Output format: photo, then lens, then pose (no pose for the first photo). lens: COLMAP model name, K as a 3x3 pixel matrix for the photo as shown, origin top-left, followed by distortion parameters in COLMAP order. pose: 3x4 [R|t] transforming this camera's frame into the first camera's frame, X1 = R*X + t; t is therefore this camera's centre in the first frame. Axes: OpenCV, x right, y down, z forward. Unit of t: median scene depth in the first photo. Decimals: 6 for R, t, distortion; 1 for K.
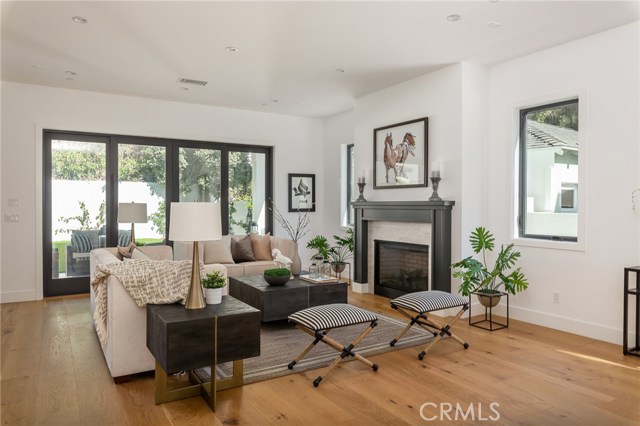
lens RADIAL K [[441.4, 0, 320.6], [0, 441.4, 212.1], [0, 0, 1]] dist [-0.010411, -0.003459]
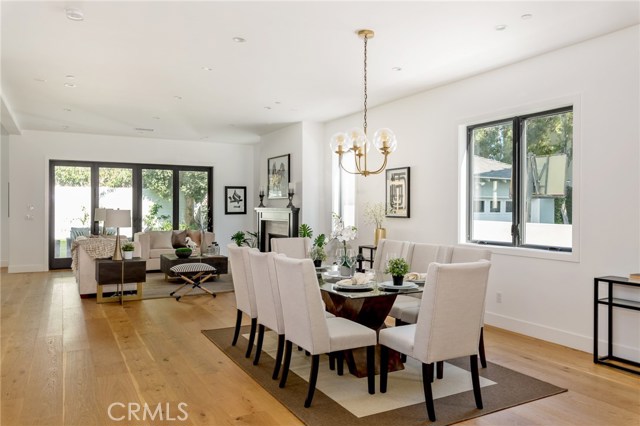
lens RADIAL K [[469.8, 0, 318.3], [0, 469.8, 211.7], [0, 0, 1]] dist [-0.008278, 0.001269]
pose [[0.998897, 0.002672, -0.046887, 0.338515], [-0.002968, 0.999976, -0.006239, -0.000690], [0.046869, 0.006371, 0.998881, -0.519125]]
